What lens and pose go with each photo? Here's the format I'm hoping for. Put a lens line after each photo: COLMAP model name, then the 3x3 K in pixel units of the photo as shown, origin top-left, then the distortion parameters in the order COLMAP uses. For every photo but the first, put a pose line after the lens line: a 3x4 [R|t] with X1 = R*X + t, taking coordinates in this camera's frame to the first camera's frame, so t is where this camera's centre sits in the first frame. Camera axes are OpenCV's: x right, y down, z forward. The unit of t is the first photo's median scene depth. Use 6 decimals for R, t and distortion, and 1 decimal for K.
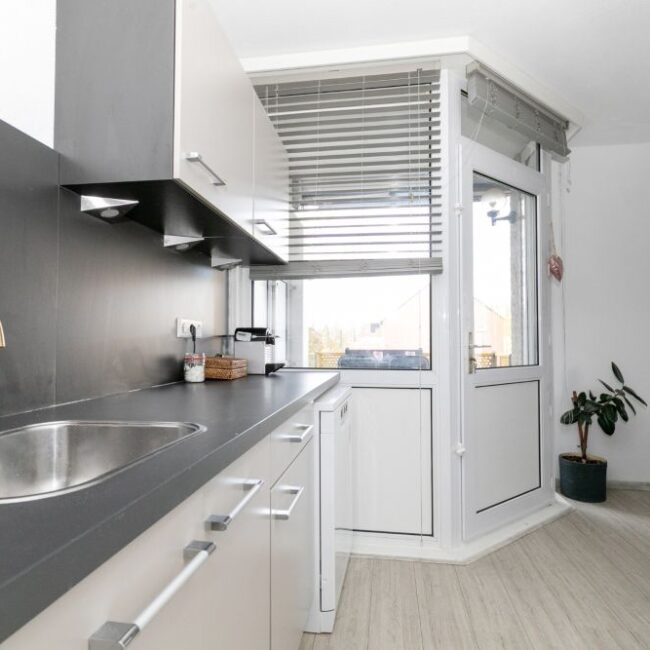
lens RADIAL K [[448.8, 0, 309.7], [0, 448.8, 323.3], [0, 0, 1]] dist [0.006537, 0.002438]
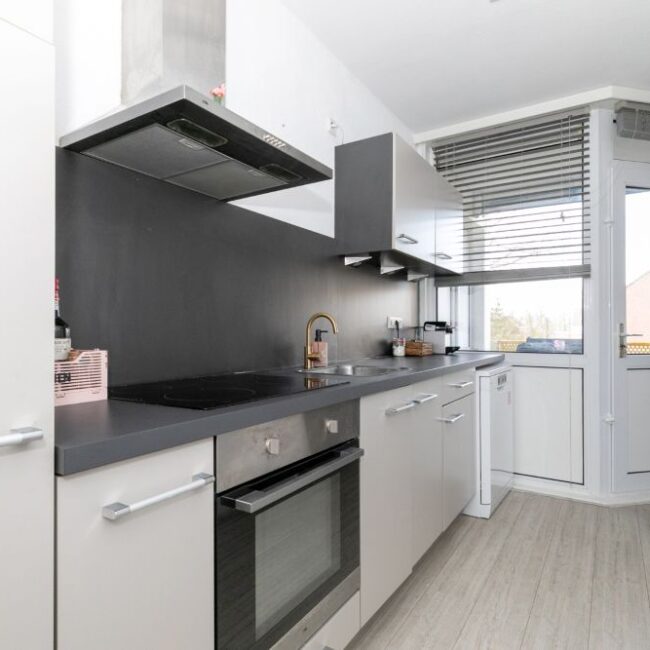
lens RADIAL K [[458.5, 0, 325.0], [0, 458.5, 325.0], [0, 0, 1]] dist [0.008278, -0.002939]
pose [[0.927815, -0.003663, -0.373022, 0.087143], [0.014086, 0.999583, 0.025219, -0.020613], [0.372774, -0.028653, 0.927480, -0.483116]]
